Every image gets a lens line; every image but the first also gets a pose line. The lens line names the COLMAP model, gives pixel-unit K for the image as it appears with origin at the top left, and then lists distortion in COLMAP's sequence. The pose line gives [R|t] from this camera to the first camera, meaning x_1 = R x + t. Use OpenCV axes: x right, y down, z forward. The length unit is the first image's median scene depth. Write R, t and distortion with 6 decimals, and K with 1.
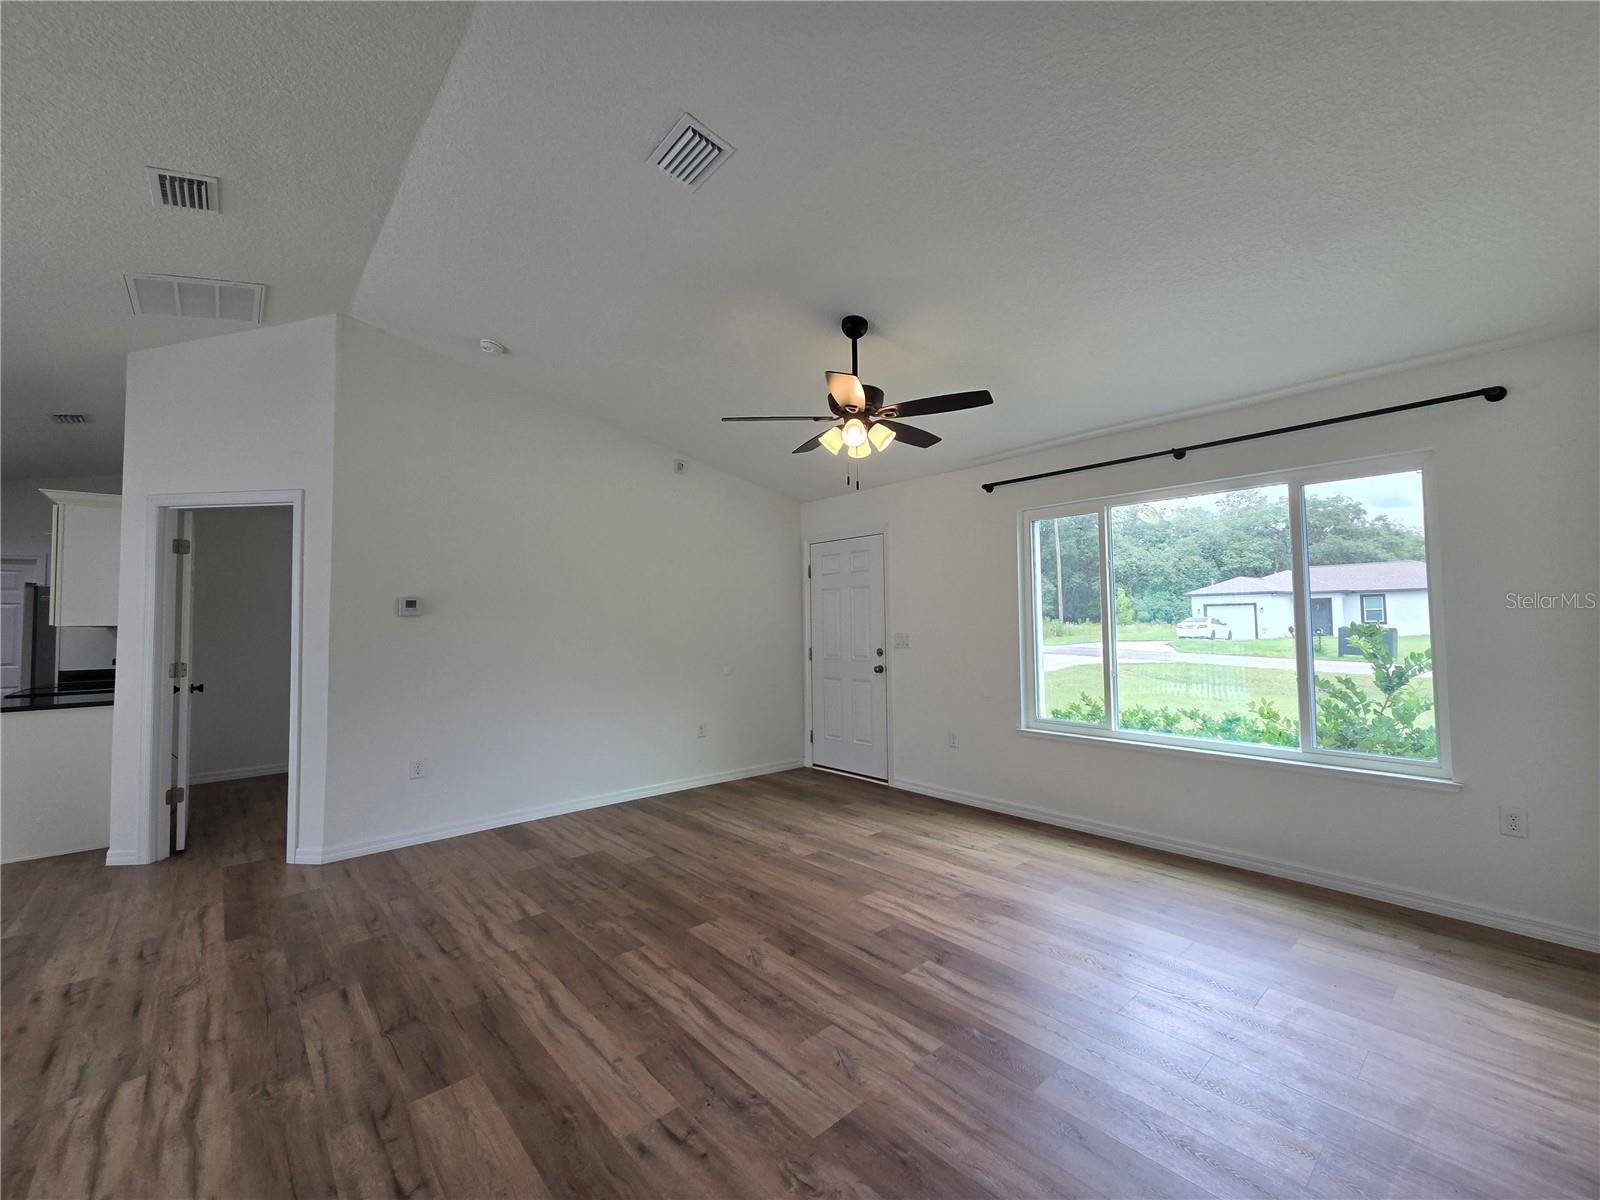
lens RADIAL K [[658.7, 0, 806.7], [0, 658.7, 596.5], [0, 0, 1]] dist [0.001714, 0.000626]
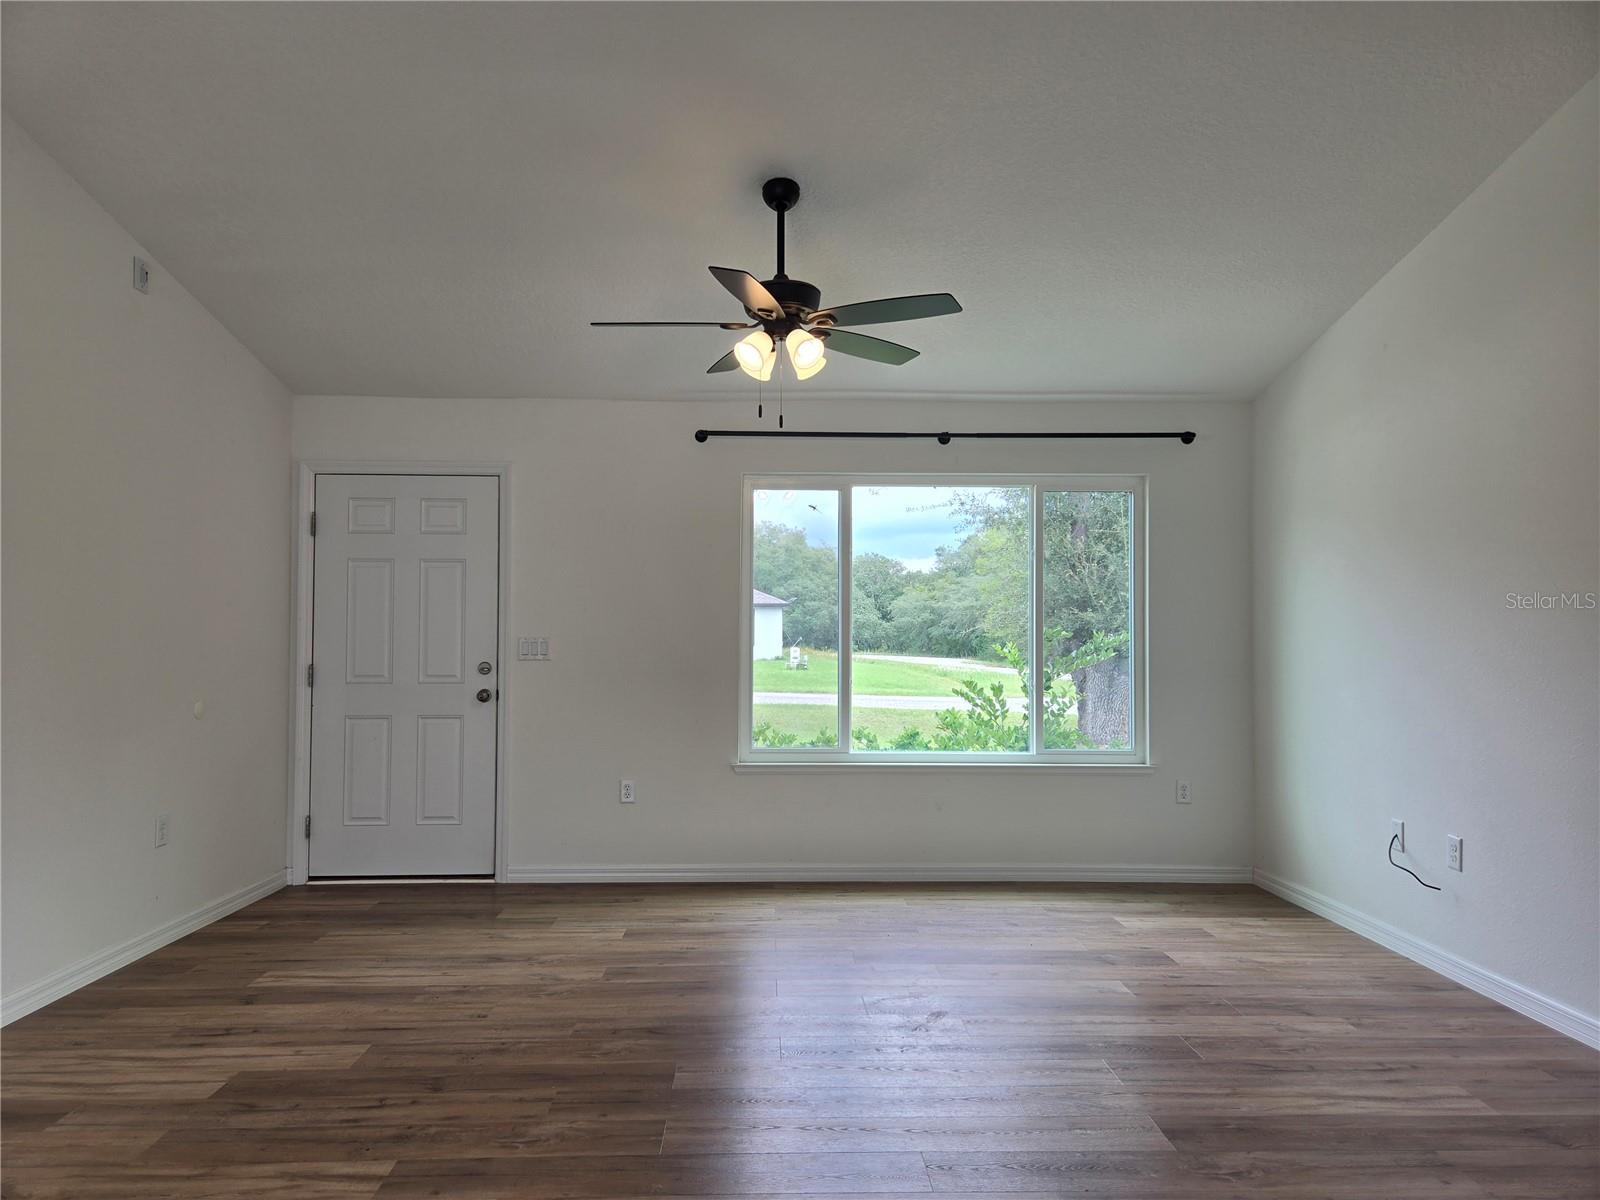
lens RADIAL K [[1073.1, 0, 798.4], [0, 1073.1, 605.0], [0, 0, 1]] dist [0.035478, -0.002377]
pose [[0.651543, 0.036606, 0.757728, -0.637796], [-0.041087, 0.999072, -0.012937, 0.037094], [-0.757498, -0.022704, 0.652443, 0.172998]]
